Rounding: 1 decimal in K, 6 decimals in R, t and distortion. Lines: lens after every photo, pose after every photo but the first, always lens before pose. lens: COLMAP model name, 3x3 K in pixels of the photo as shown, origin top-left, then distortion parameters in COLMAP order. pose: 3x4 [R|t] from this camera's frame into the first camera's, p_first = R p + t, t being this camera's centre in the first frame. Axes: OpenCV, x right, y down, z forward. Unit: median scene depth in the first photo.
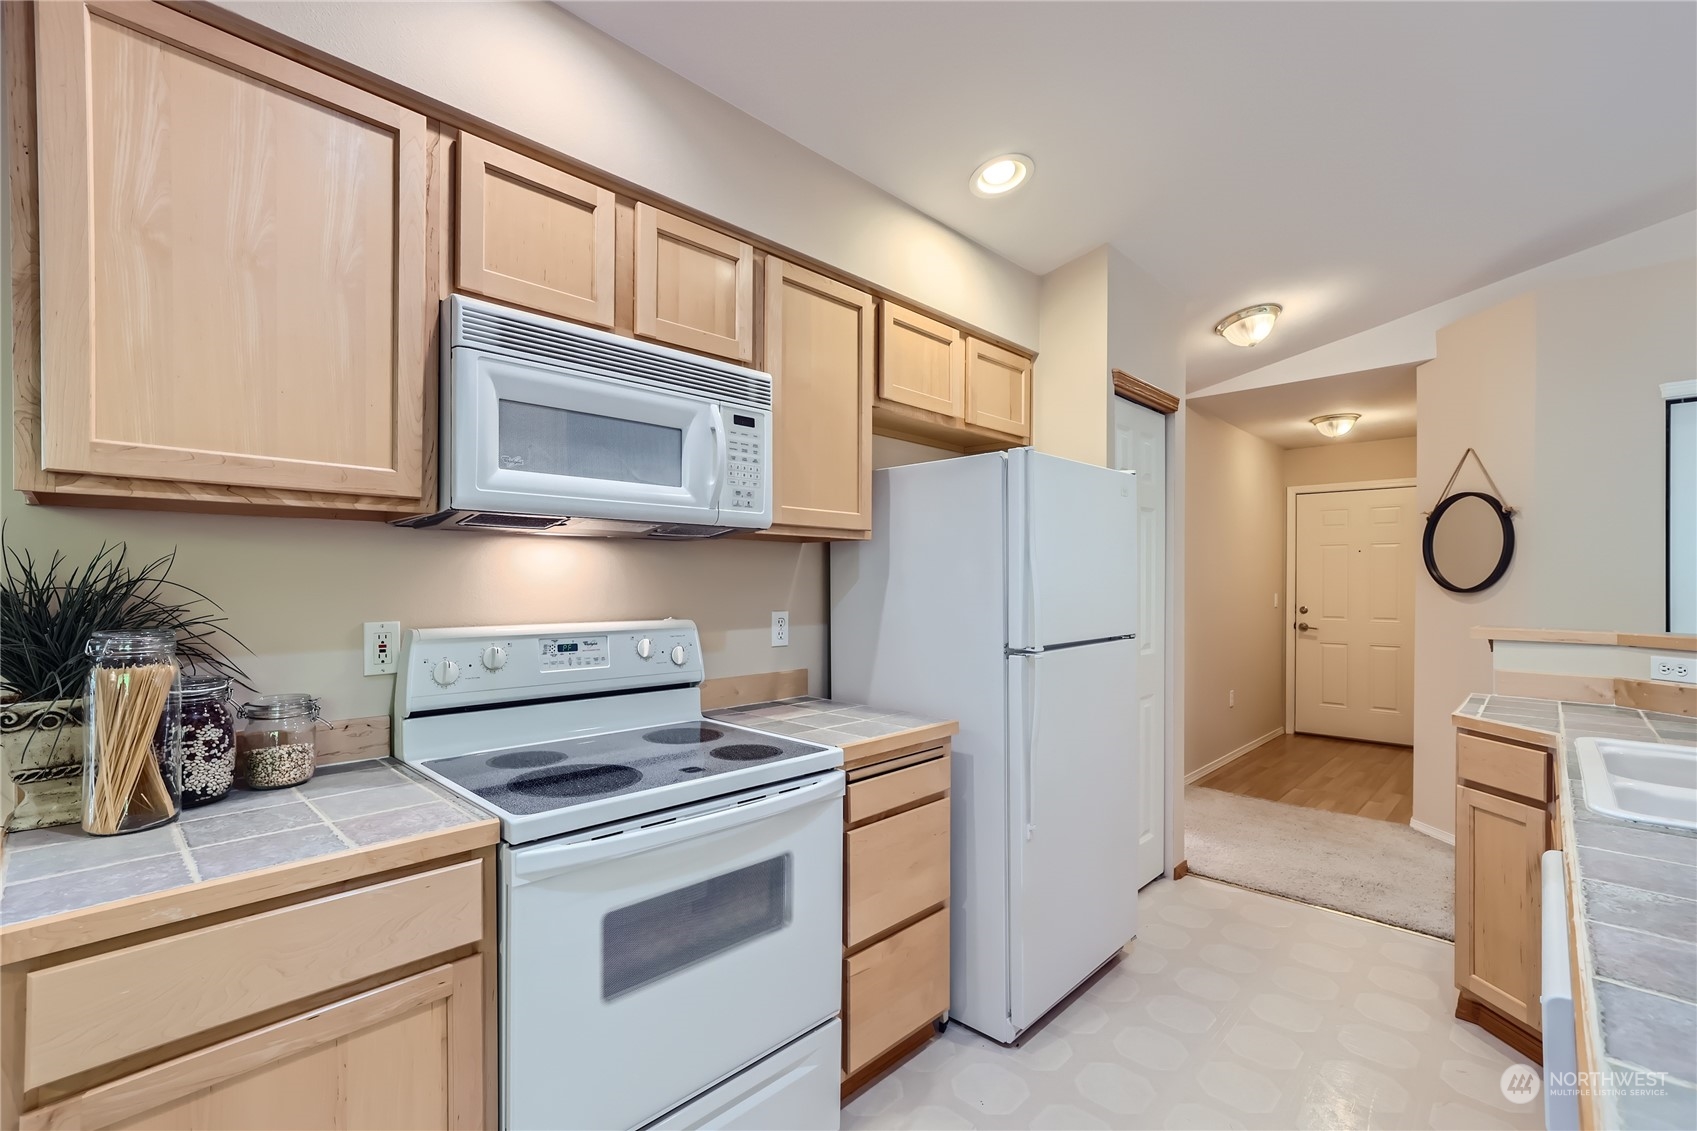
lens RADIAL K [[743.8, 0, 848.5], [0, 743.8, 565.5], [0, 0, 1]] dist [-0.028210, 0.020547]
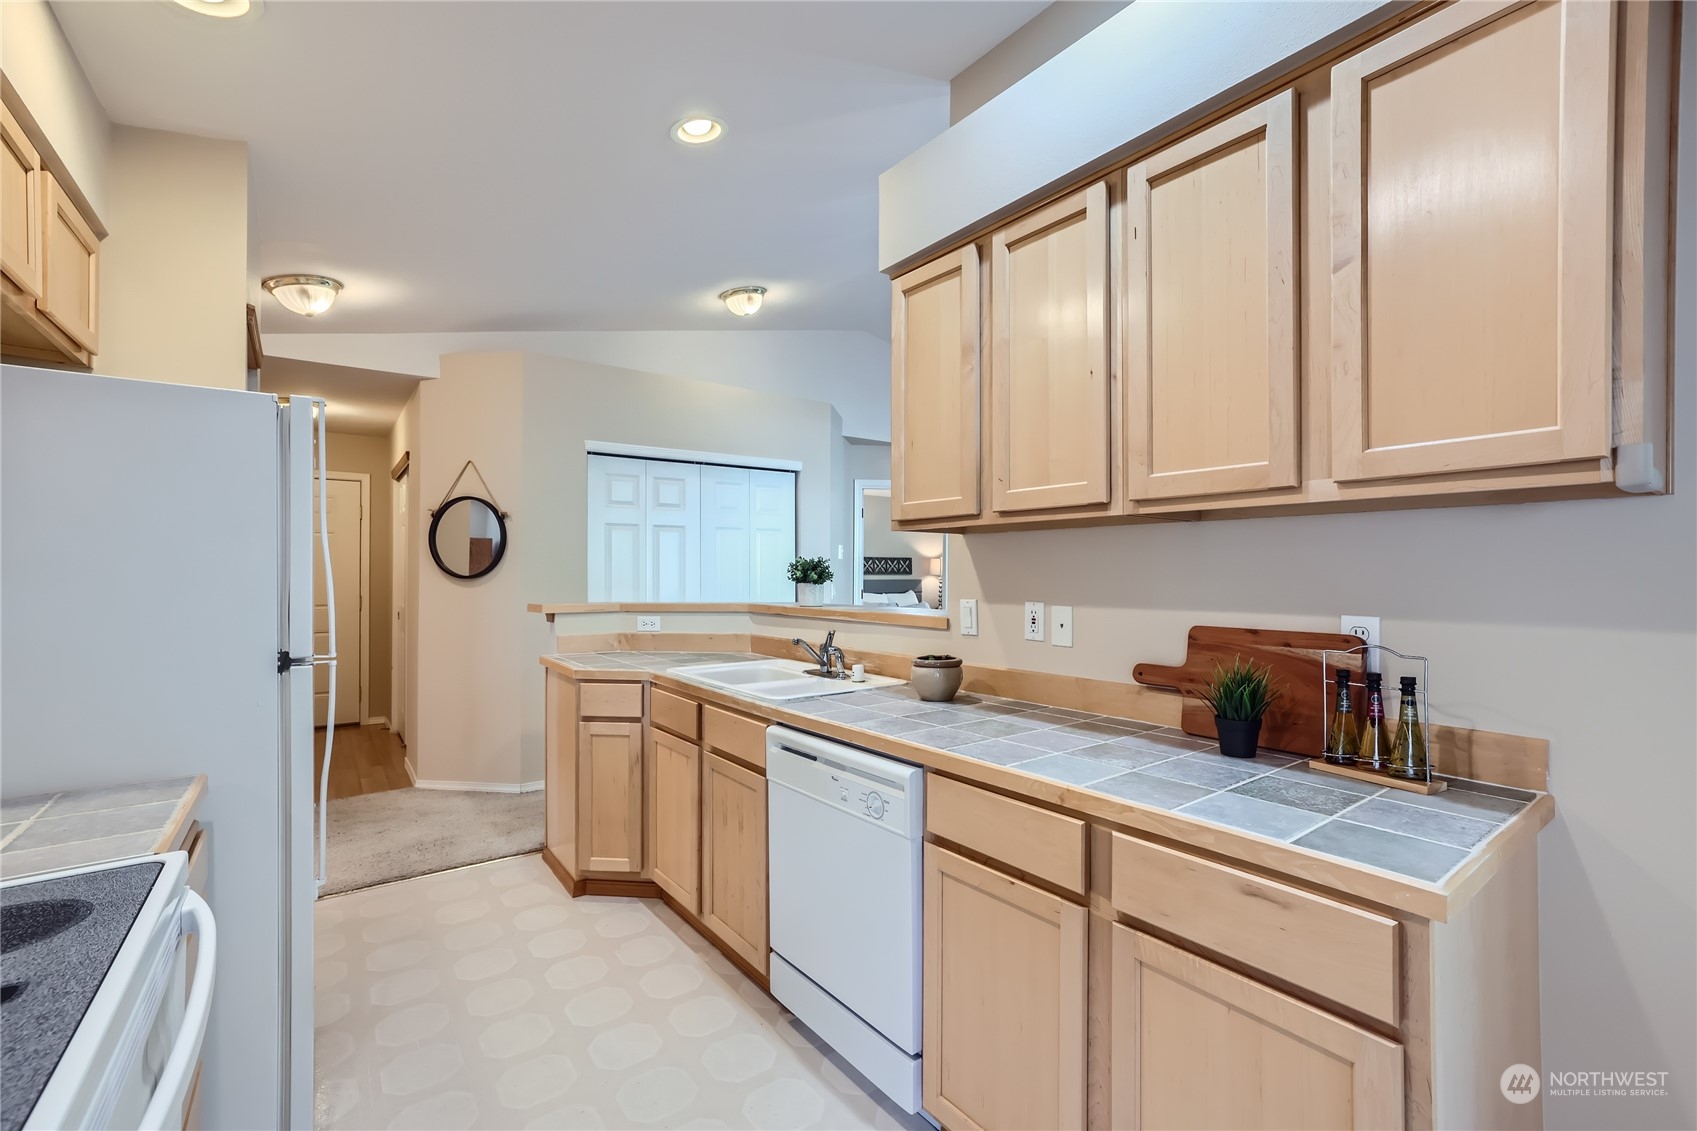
lens RADIAL K [[717.4, 0, 848.5], [0, 717.4, 565.5], [0, 0, 1]] dist [-0.028488, 0.018251]
pose [[0.208402, 0.003287, 0.978038, -0.188273], [-0.015942, 0.999873, 0.000036, 0.004372], [-0.977913, -0.015599, 0.208428, 0.151254]]
